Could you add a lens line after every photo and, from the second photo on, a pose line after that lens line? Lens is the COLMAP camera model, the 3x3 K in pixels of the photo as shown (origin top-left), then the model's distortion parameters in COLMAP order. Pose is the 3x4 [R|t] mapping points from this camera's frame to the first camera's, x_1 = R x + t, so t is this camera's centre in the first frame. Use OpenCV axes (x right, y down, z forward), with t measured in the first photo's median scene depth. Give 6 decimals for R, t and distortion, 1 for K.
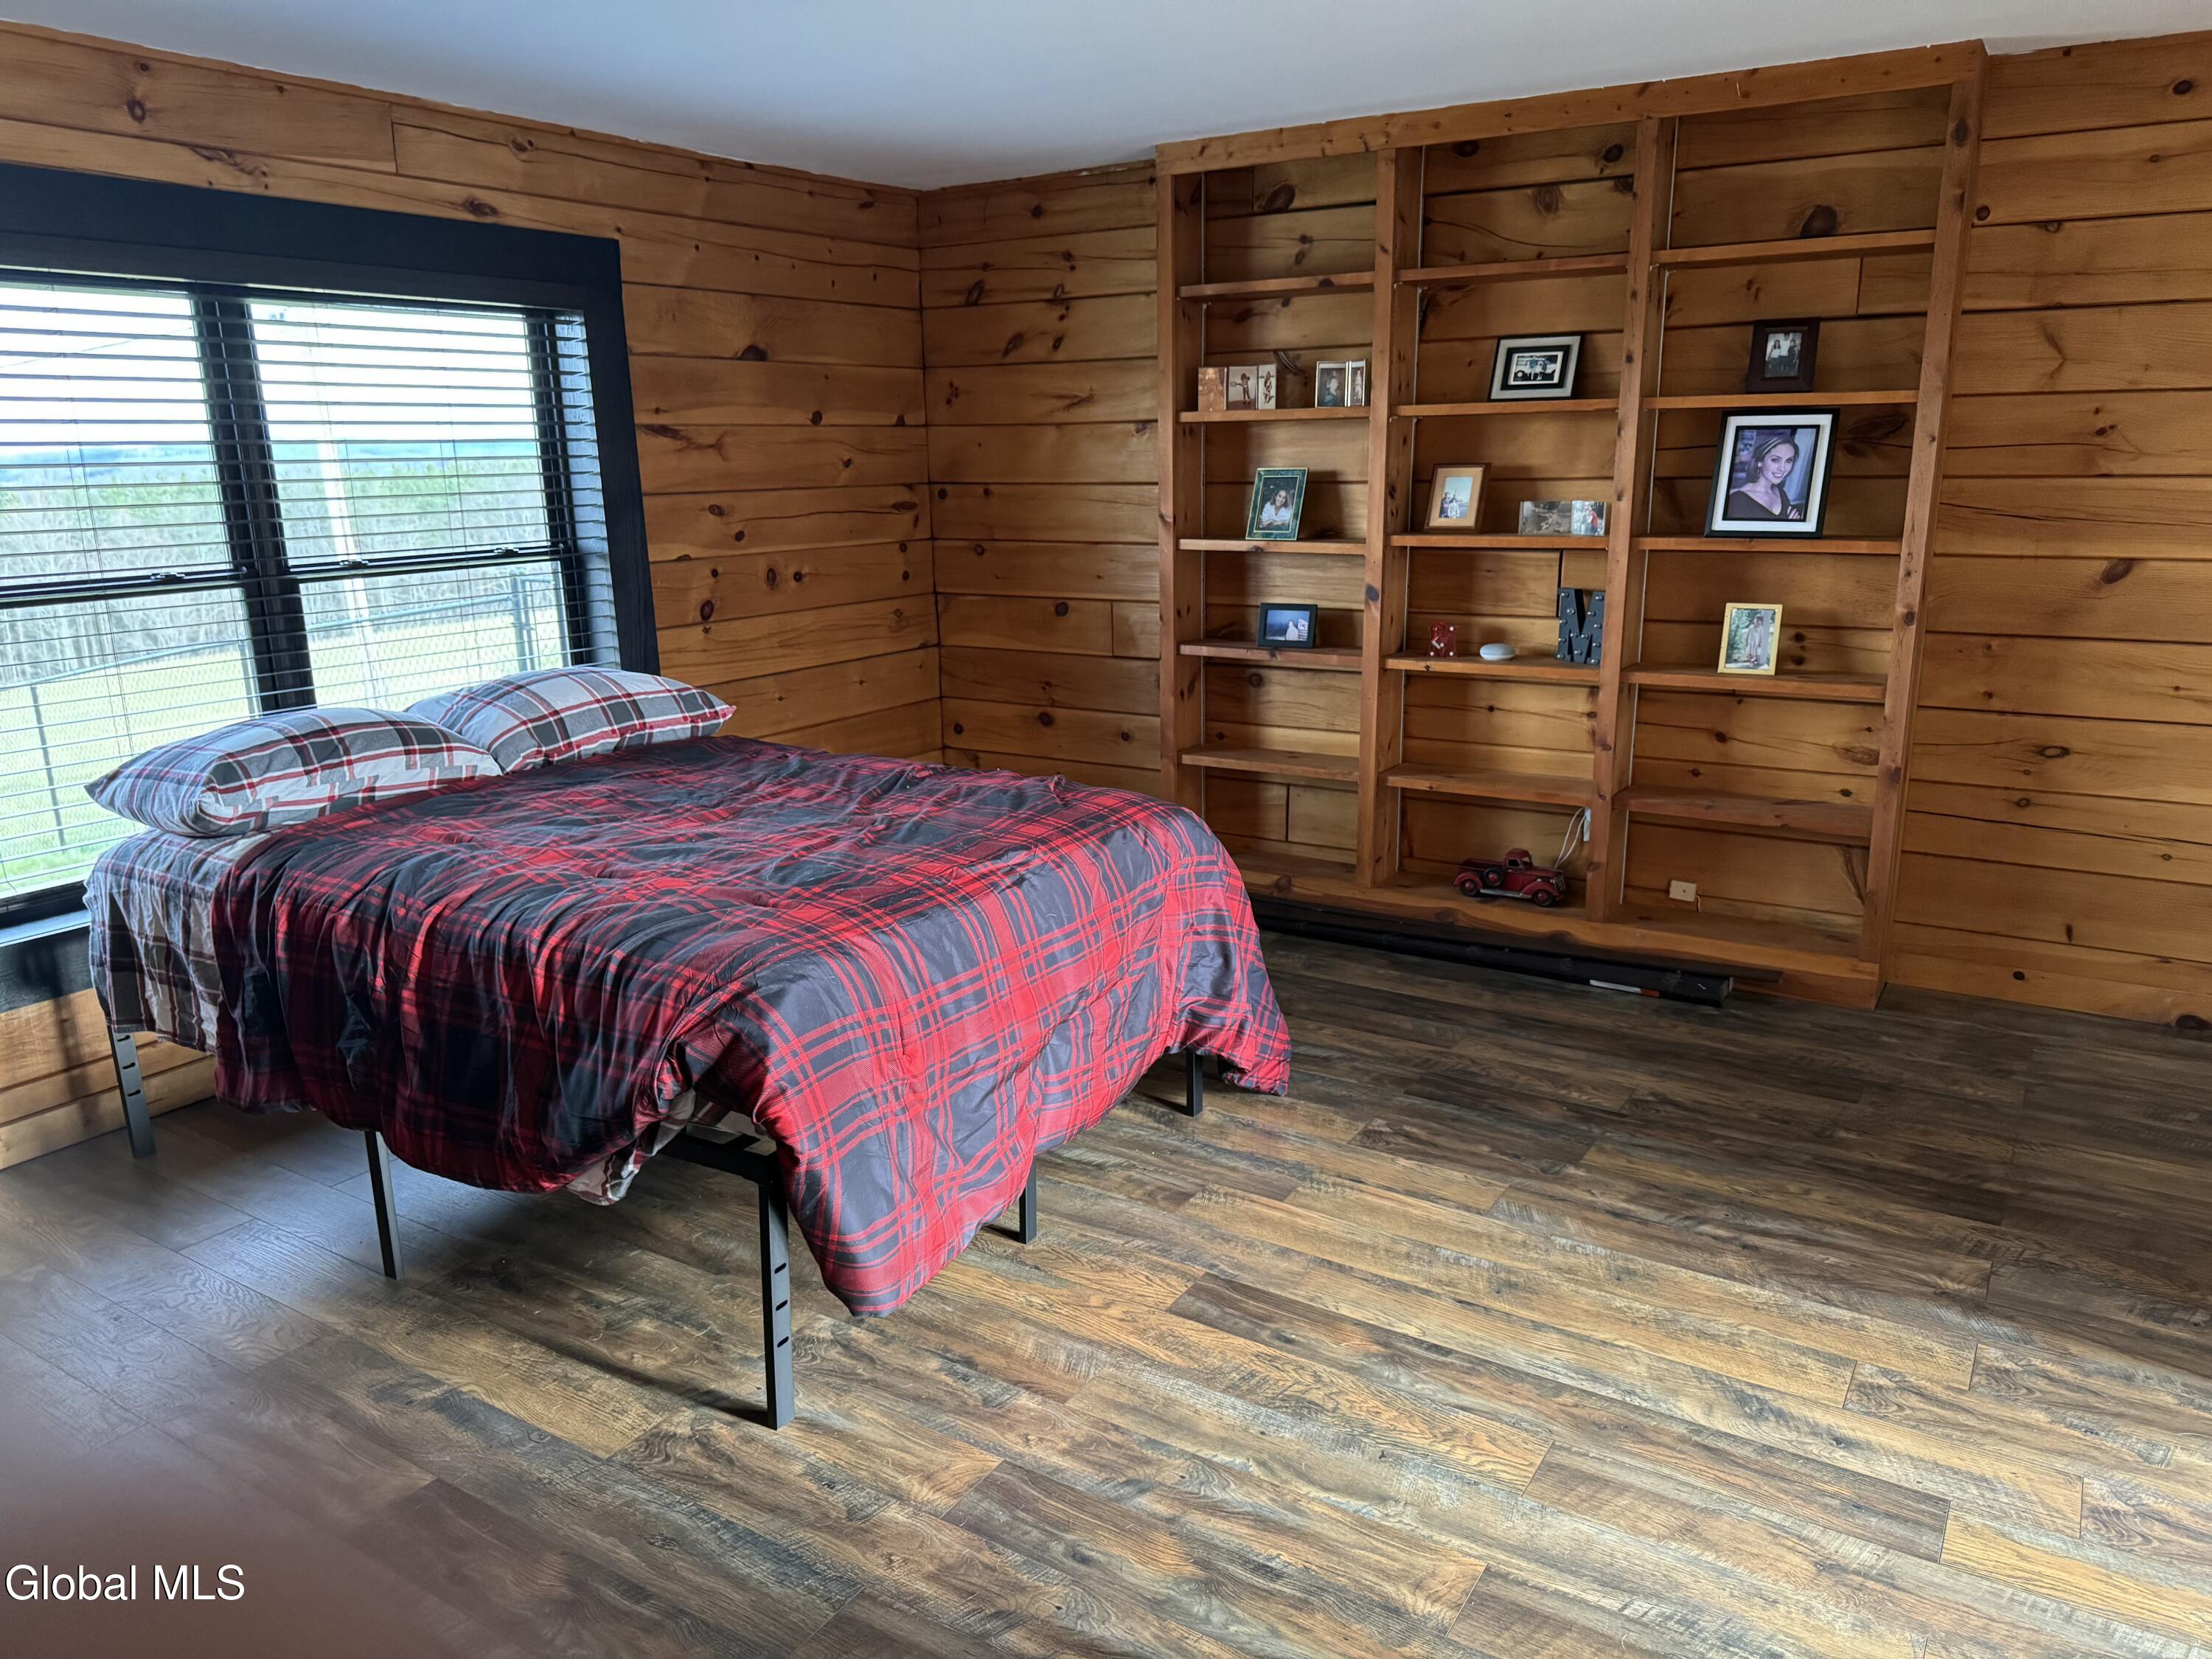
lens RADIAL K [[1575.3, 0, 1113.3], [0, 1575.3, 830.9], [0, 0, 1]] dist [0.025099, -0.041011]
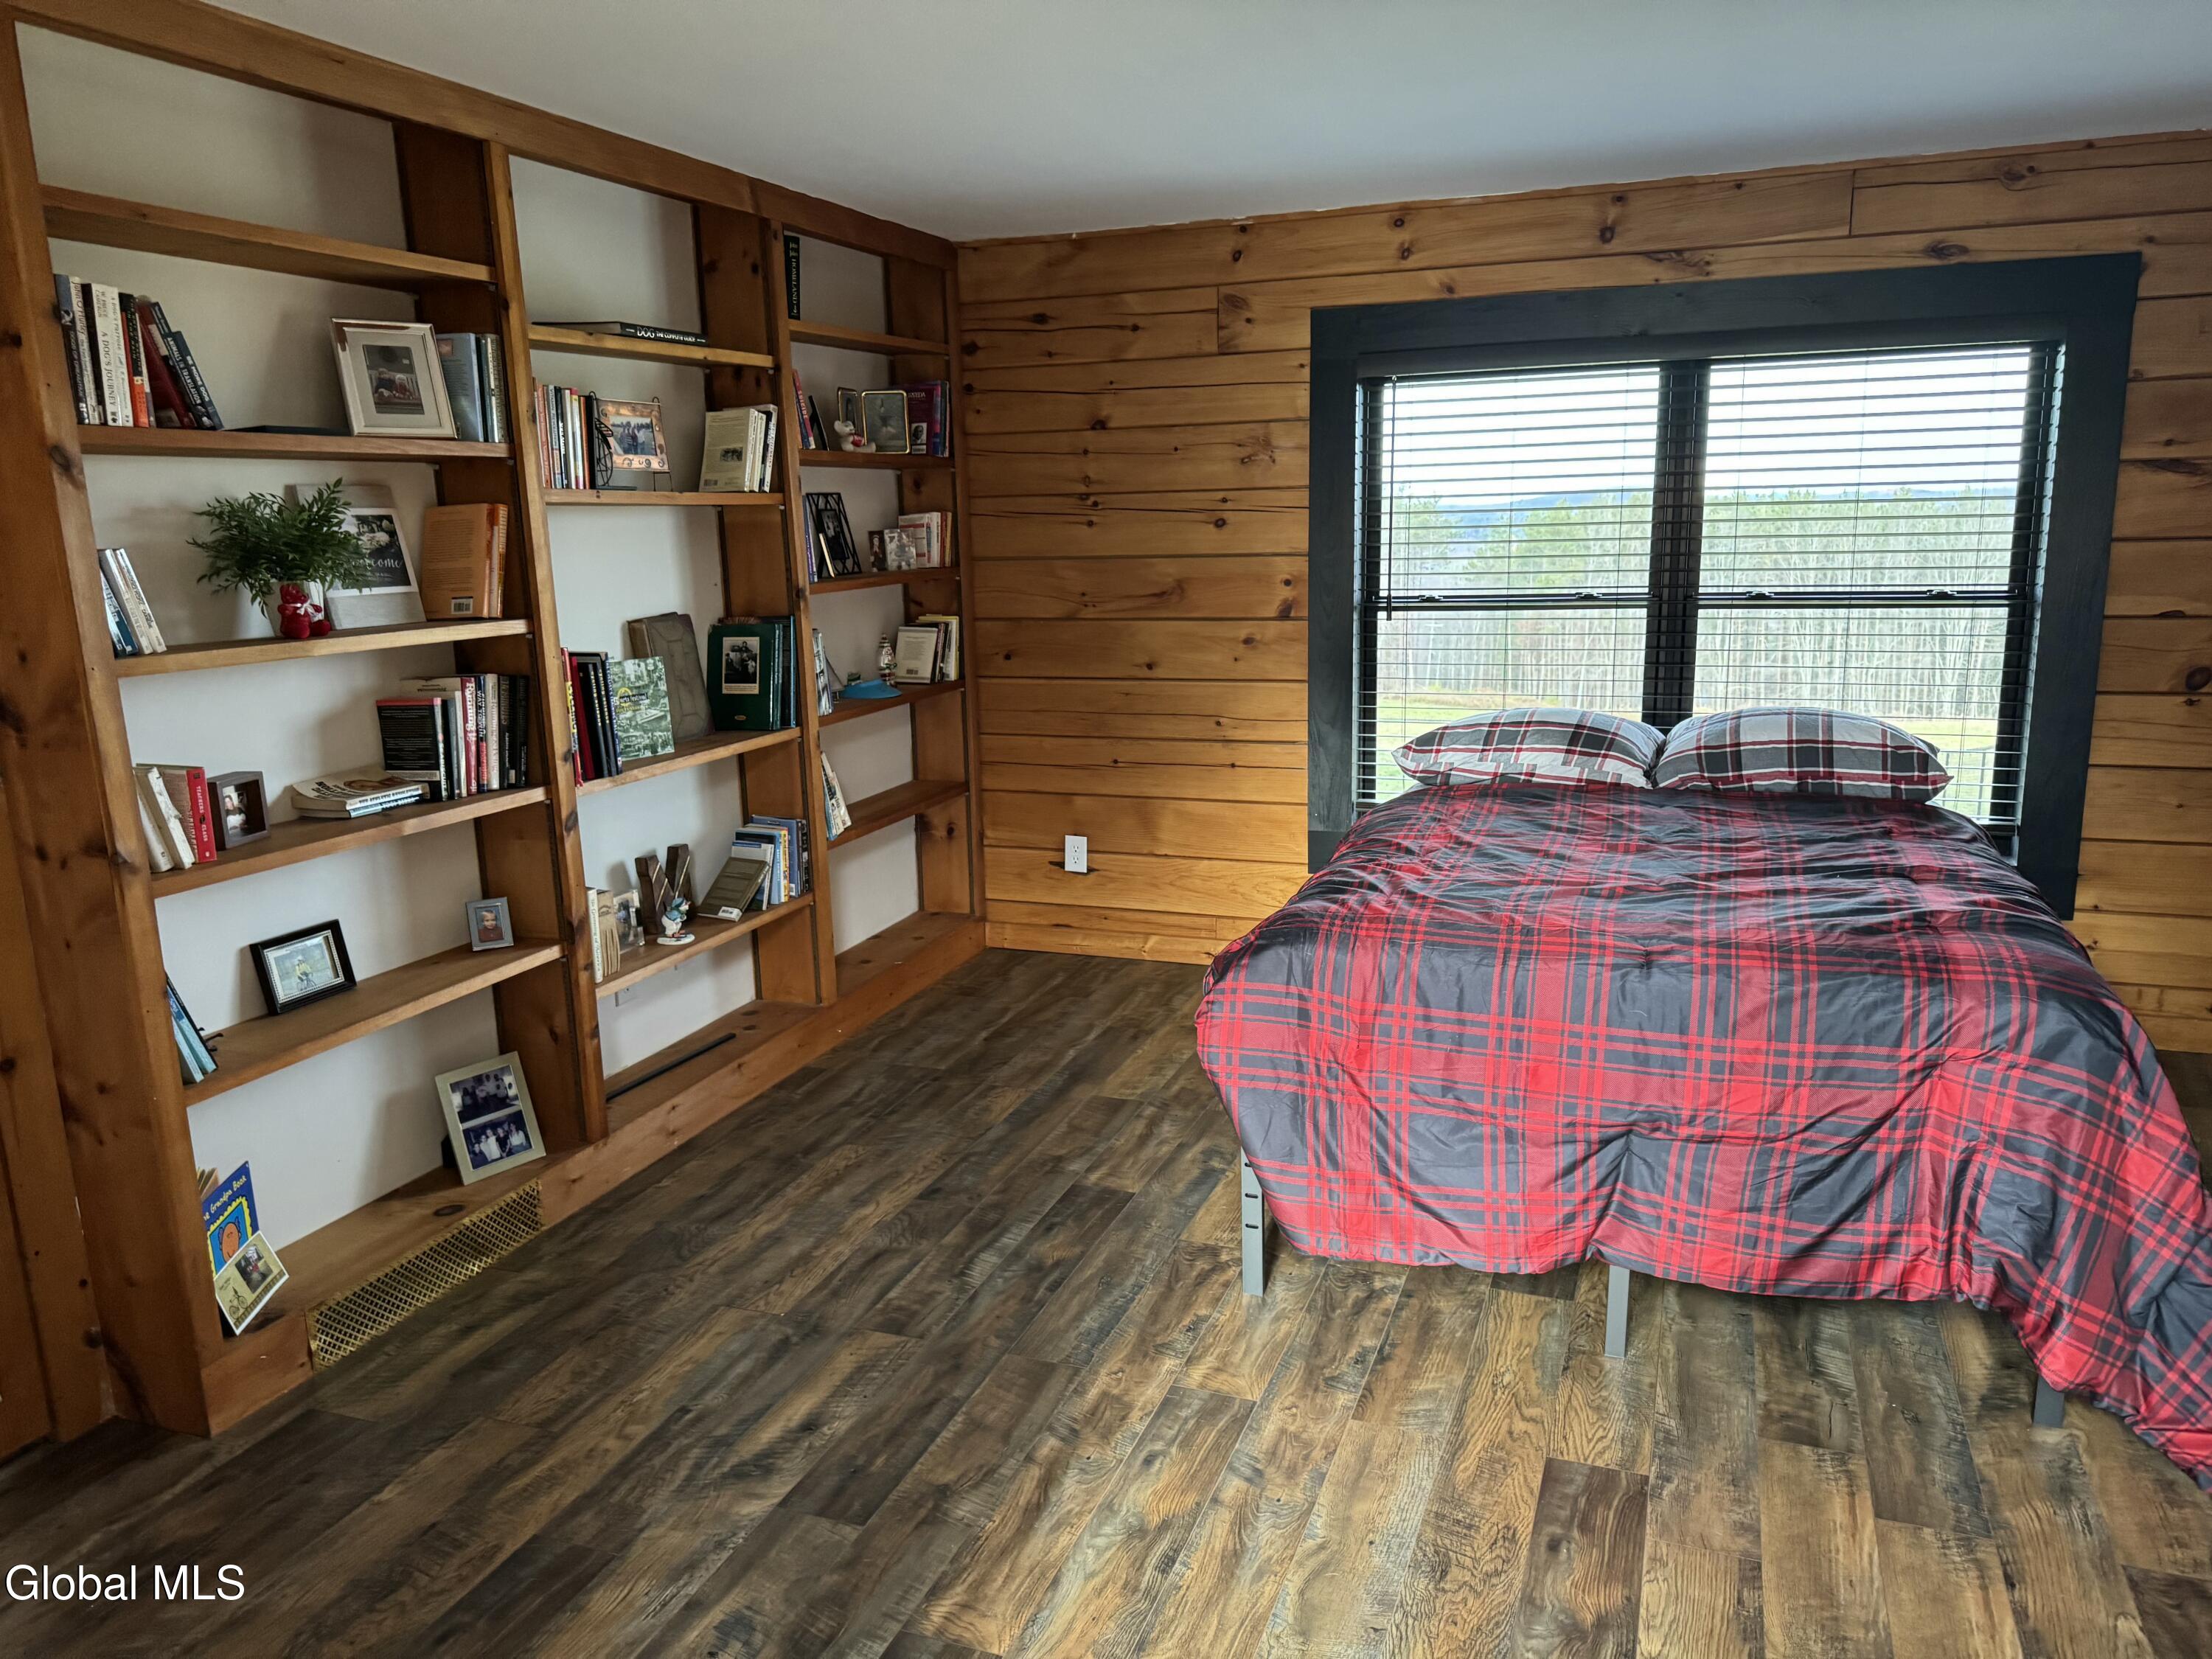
lens RADIAL K [[1575.3, 0, 1112.8], [0, 1575.3, 835.6], [0, 0, 1]] dist [0.025099, -0.041011]
pose [[0.176429, 0.208428, -0.961993, 0.612300], [-0.209741, 0.962839, 0.170145, -0.110410], [0.961708, 0.171751, 0.213589, 0.389000]]
